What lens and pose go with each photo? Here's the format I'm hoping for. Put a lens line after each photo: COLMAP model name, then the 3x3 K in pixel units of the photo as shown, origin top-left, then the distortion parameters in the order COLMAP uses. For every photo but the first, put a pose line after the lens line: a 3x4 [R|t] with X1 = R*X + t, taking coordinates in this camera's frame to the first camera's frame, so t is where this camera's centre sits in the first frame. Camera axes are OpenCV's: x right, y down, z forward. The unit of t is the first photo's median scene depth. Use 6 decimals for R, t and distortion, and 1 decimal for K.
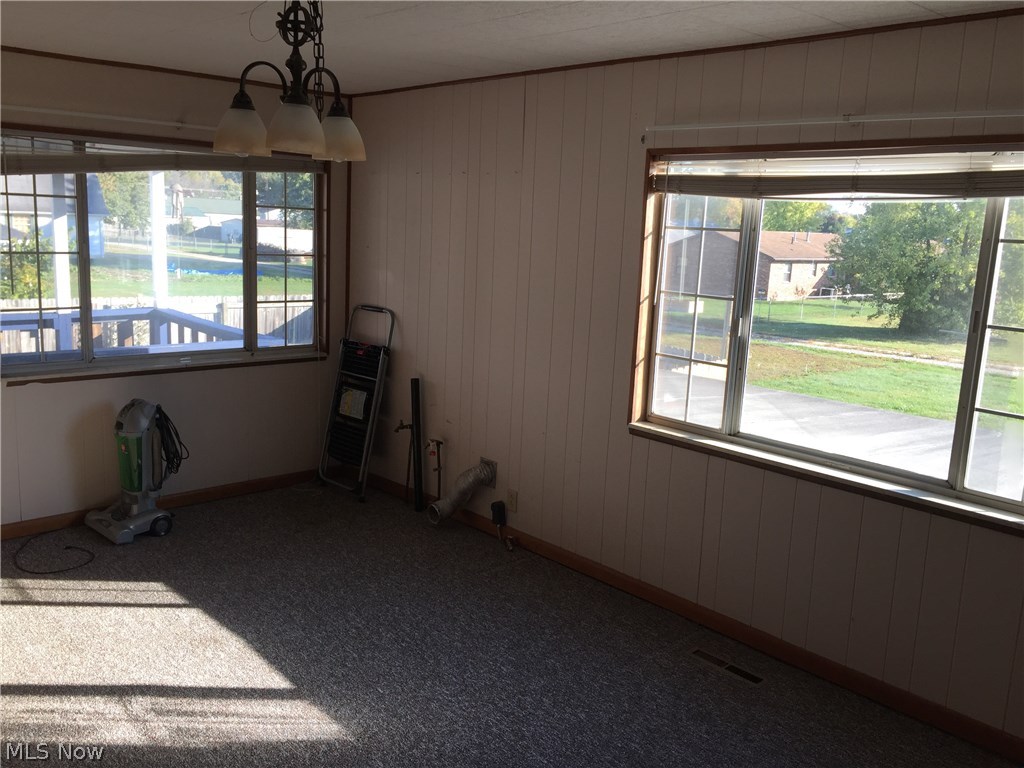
lens RADIAL K [[883.8, 0, 512.0], [0, 883.8, 384.0], [0, 0, 1]] dist [0.038699, 0.001625]
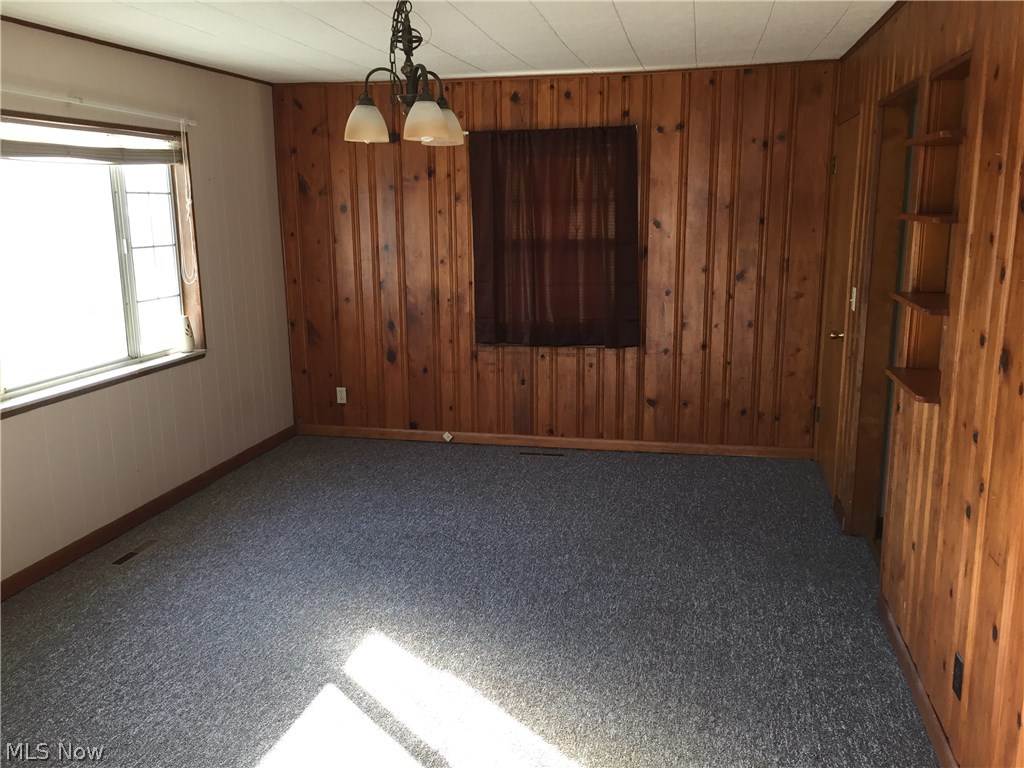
lens RADIAL K [[883.8, 0, 512.0], [0, 883.8, 384.0], [0, 0, 1]] dist [0.038699, 0.001625]
pose [[-0.574476, -0.206863, 0.791950, -1.023304], [0.123955, 0.934392, 0.333986, -0.253353], [-0.809081, 0.290033, -0.511144, 1.194761]]
